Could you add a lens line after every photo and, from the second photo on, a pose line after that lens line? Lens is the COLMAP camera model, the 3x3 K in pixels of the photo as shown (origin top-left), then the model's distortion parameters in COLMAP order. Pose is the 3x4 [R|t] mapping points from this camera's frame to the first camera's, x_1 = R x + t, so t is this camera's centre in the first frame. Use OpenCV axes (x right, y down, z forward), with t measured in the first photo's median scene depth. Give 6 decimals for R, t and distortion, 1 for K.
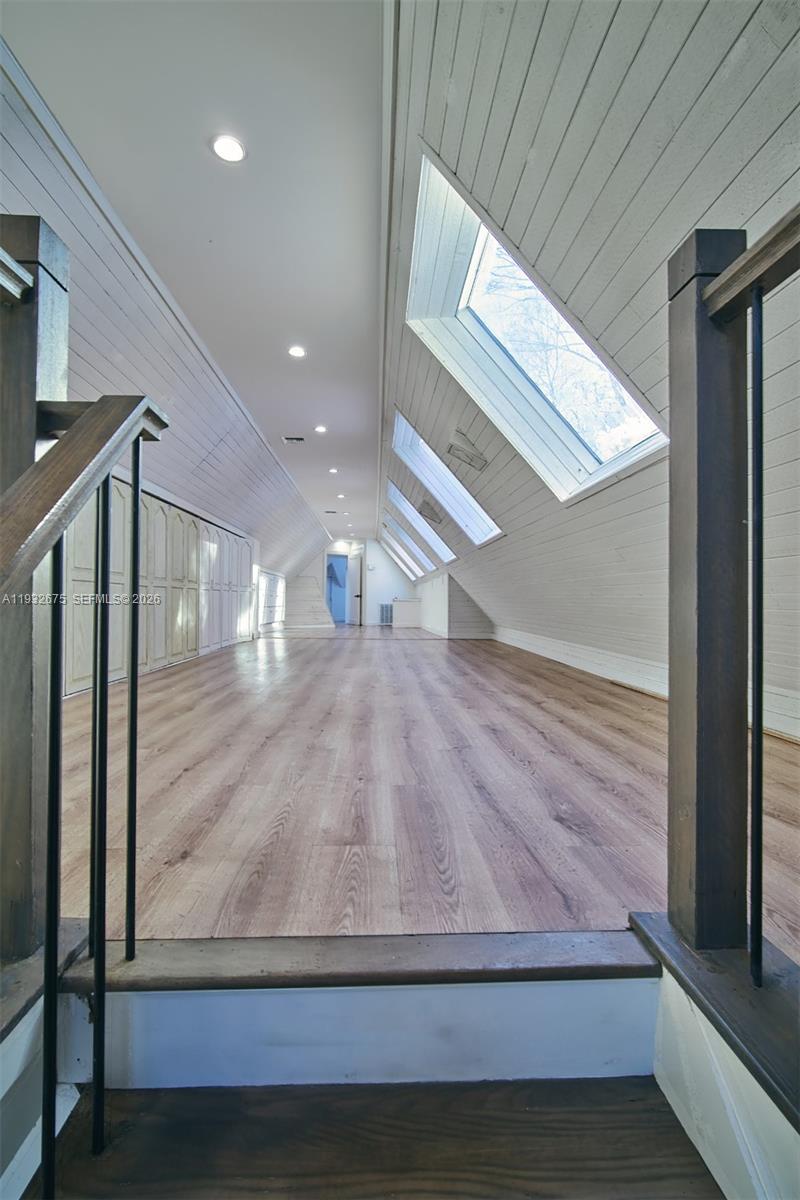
lens RADIAL K [[532.6, 0, 400.0], [0, 532.6, 600.0], [0, 0, 1]] dist [0.000449, 0.000159]
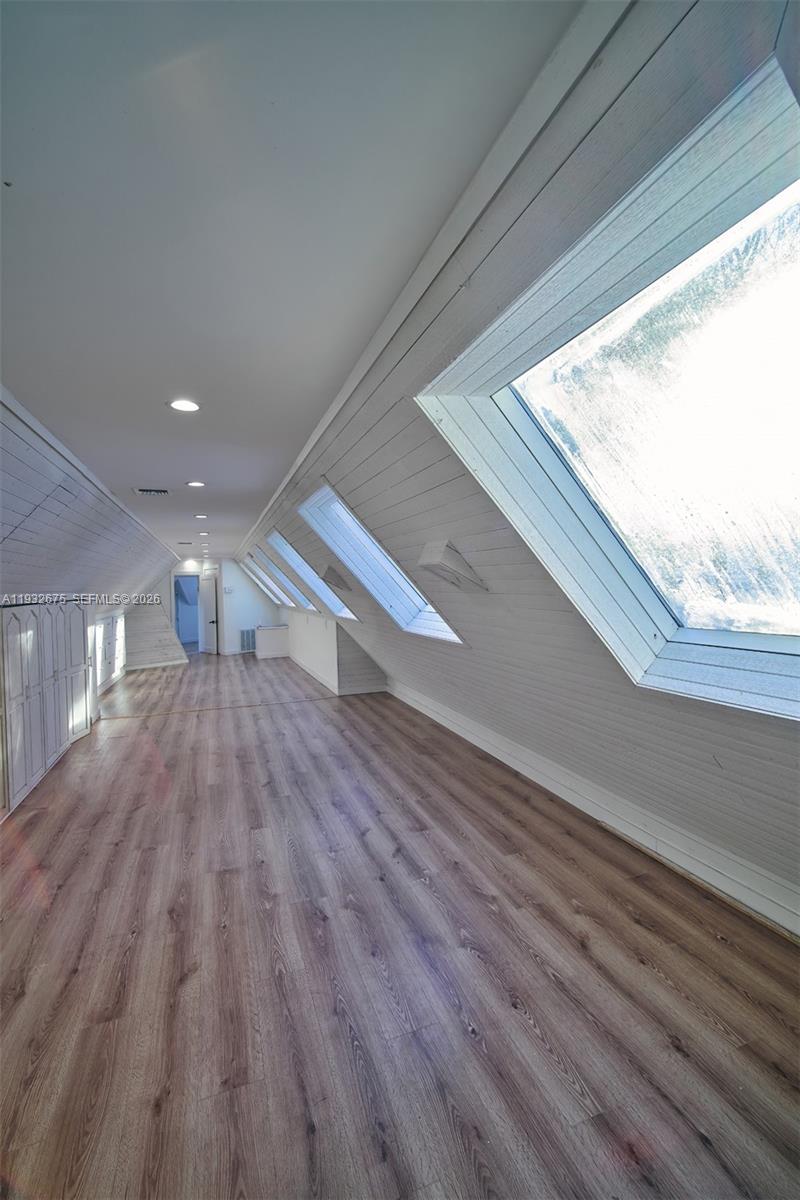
lens RADIAL K [[508.1, 0, 400.0], [0, 508.1, 600.0], [0, 0, 1]] dist [-0.001901, -0.000234]
pose [[0.954072, -0.034761, 0.297555, -0.058063], [0.027154, 0.999191, 0.029663, -0.107991], [-0.298346, -0.020221, 0.954244, 0.160553]]
